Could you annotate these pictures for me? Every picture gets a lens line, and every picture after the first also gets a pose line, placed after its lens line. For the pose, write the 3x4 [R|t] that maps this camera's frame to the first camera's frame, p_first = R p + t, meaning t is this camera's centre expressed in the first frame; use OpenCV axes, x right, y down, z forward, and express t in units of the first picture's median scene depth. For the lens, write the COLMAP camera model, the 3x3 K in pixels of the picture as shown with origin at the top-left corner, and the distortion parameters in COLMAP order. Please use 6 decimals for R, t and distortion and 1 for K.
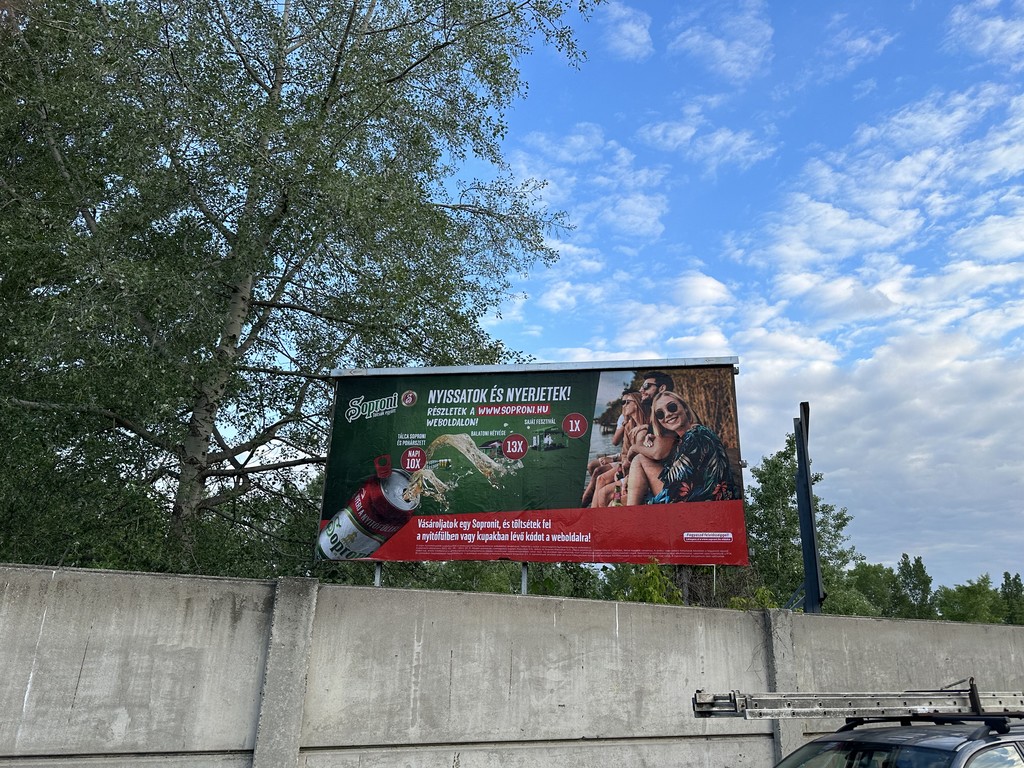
lens RADIAL K [[714.3, 0, 512.4], [0, 714.3, 394.4], [0, 0, 1]] dist [0.028417, -0.039107]
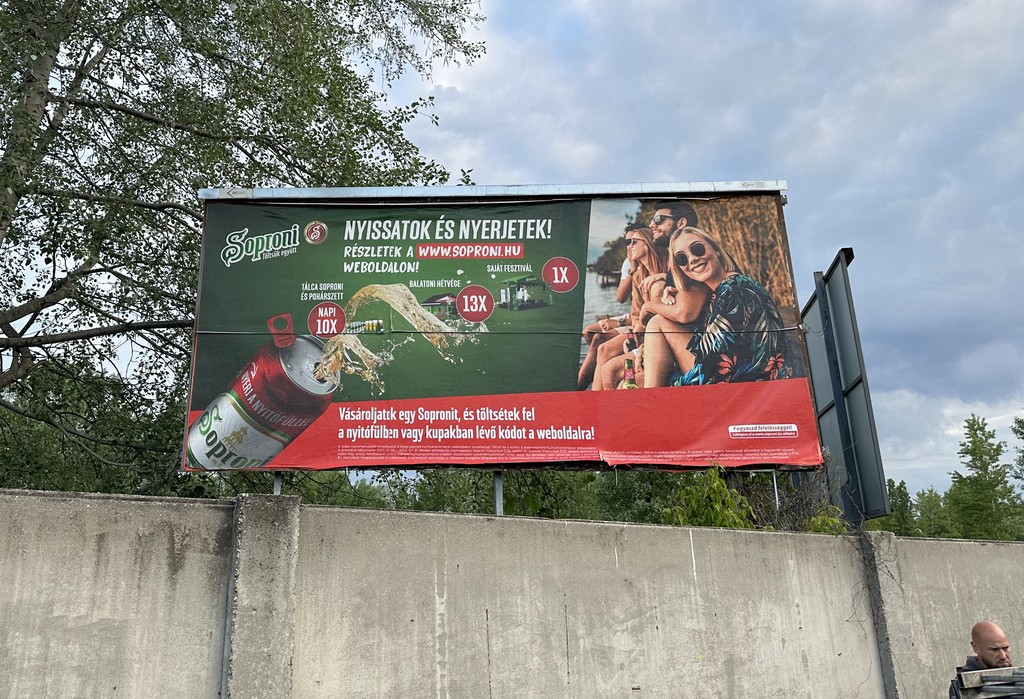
lens RADIAL K [[901.1, 0, 394.2], [0, 901.1, 226.2], [0, 0, 1]] dist [0.019005, -0.029623]
pose [[0.993833, 0.018983, 0.109248, -0.249930], [-0.014886, 0.999159, -0.038198, 0.047568], [-0.109881, 0.036336, 0.993280, 0.191375]]
